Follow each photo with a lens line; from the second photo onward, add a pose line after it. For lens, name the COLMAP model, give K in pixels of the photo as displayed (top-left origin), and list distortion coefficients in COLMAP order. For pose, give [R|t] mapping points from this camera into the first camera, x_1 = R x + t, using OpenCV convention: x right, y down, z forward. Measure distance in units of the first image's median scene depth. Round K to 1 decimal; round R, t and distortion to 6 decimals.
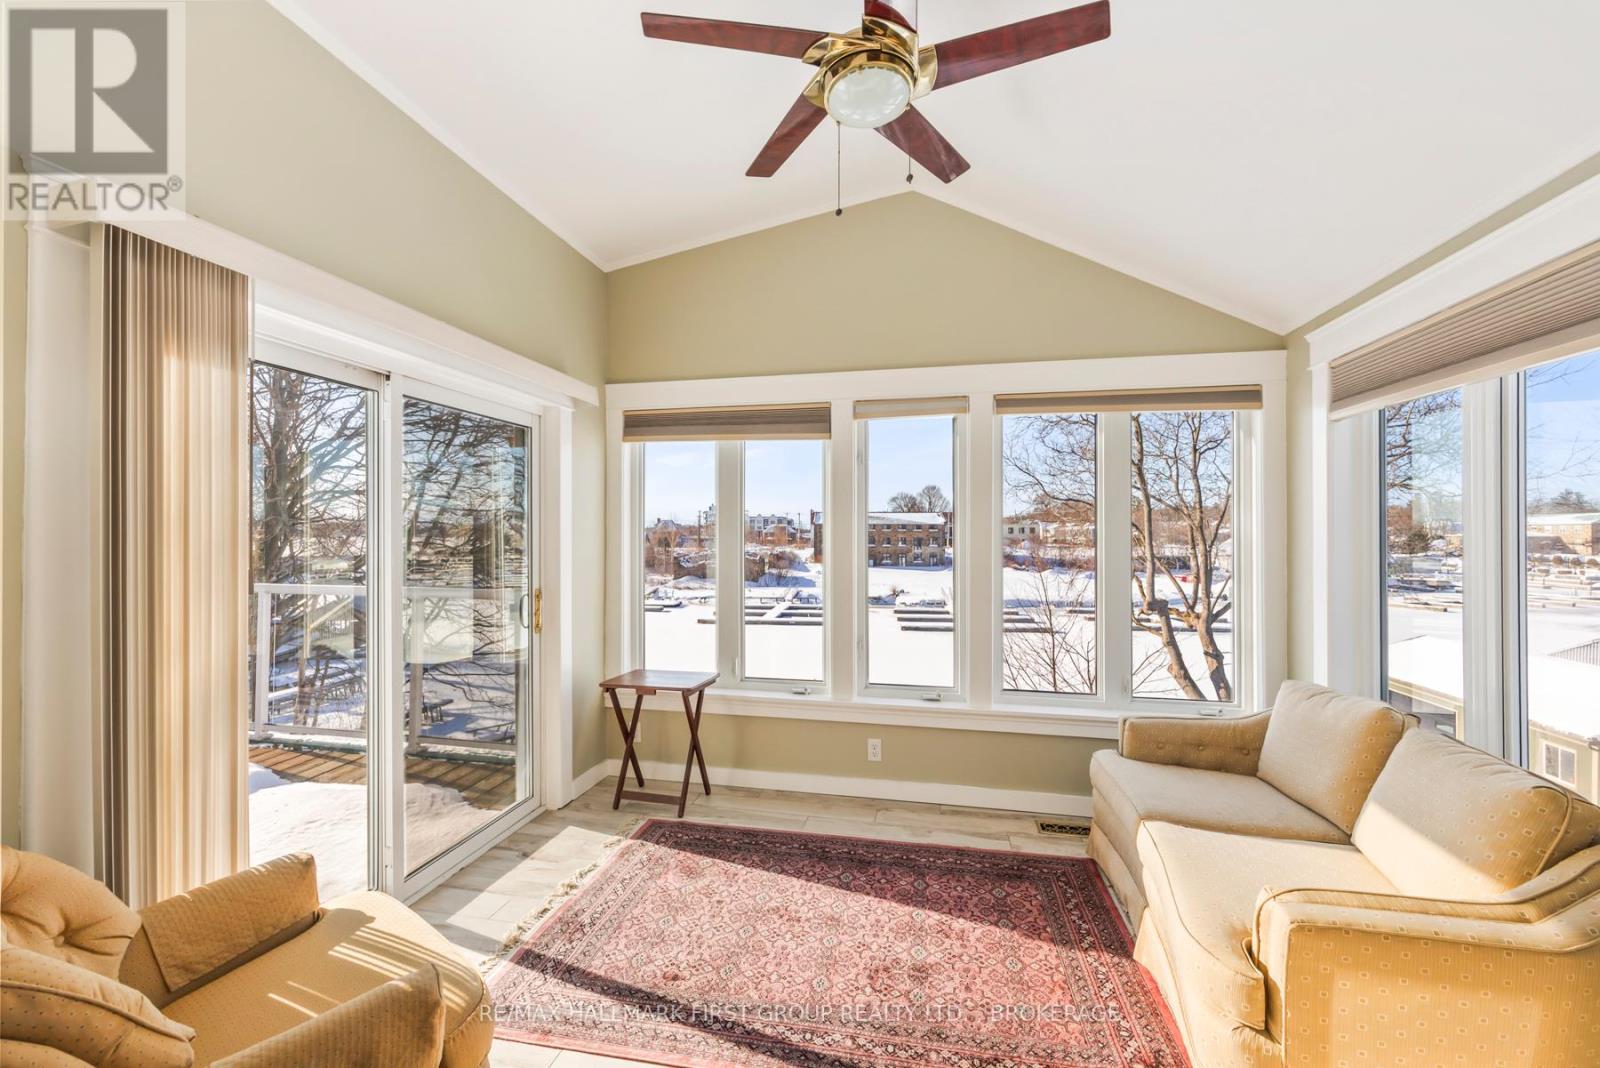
lens RADIAL K [[636.6, 0, 838.0], [0, 636.6, 538.6], [0, 0, 1]] dist [-0.000056, -0.000083]
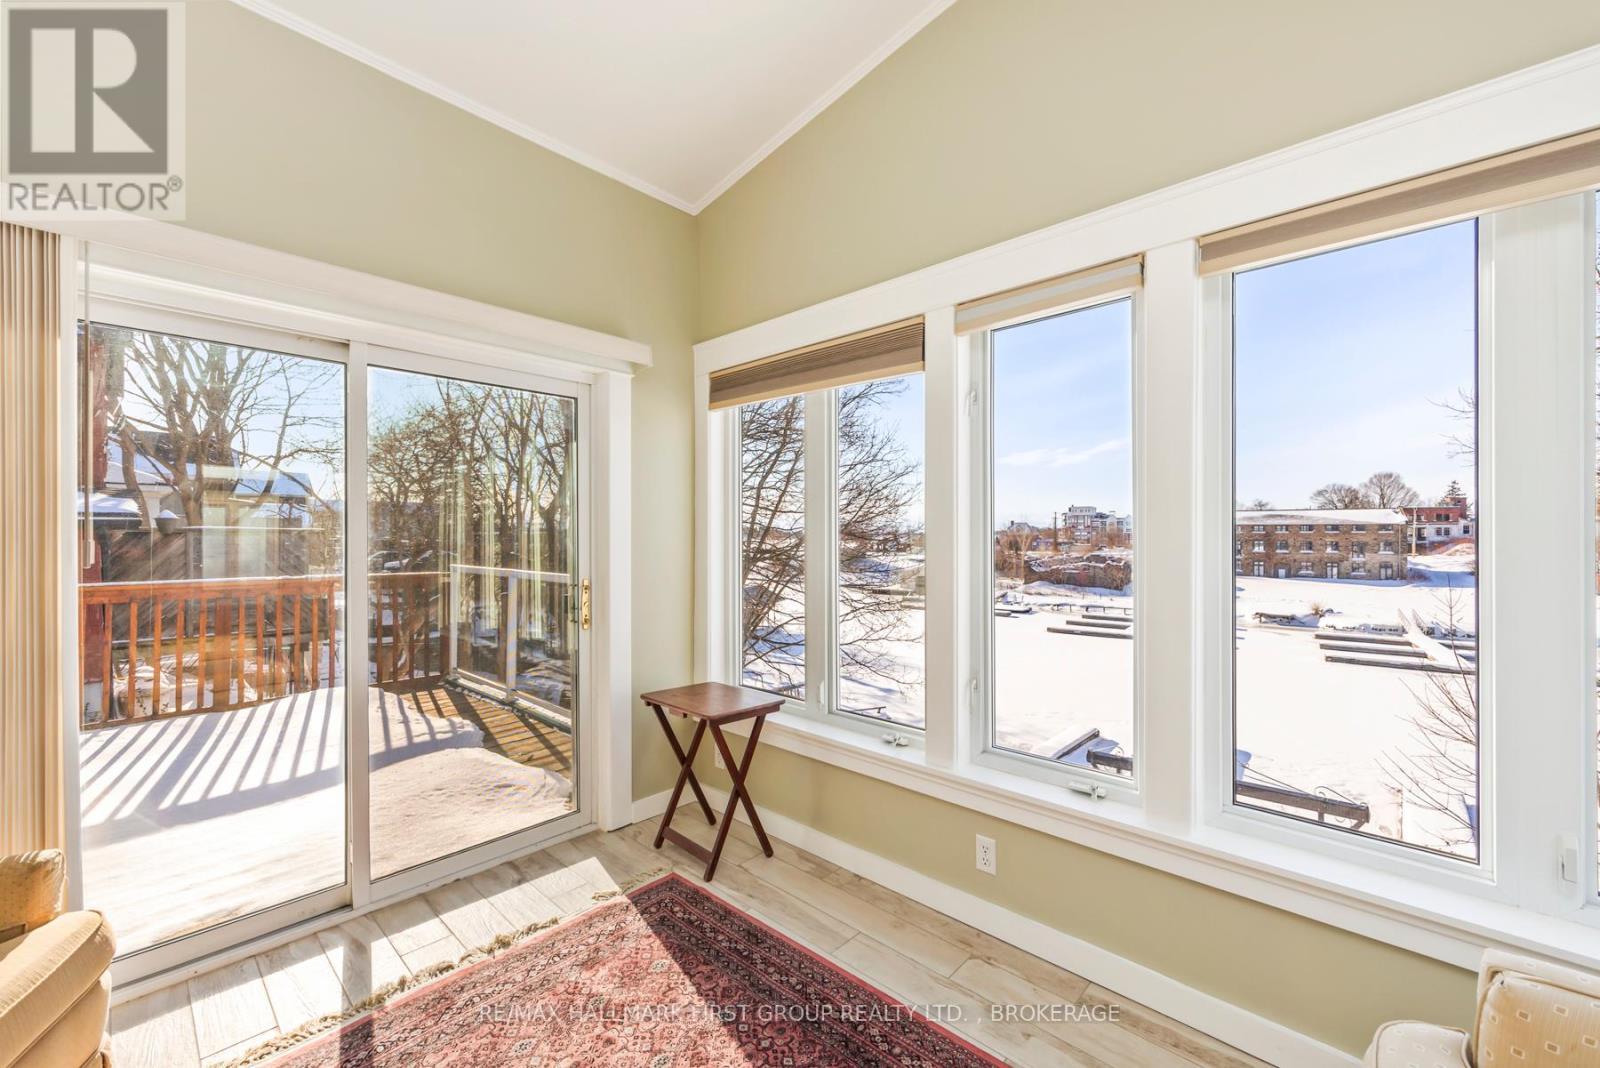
lens RADIAL K [[636.6, 0, 848.5], [0, 636.6, 543.4], [0, 0, 1]] dist [-0.000056, -0.000083]
pose [[0.842908, 0.001648, -0.538055, 0.090499], [-0.001914, 0.999998, 0.000064, 0.008038], [0.538054, 0.000976, 0.842910, 0.128016]]
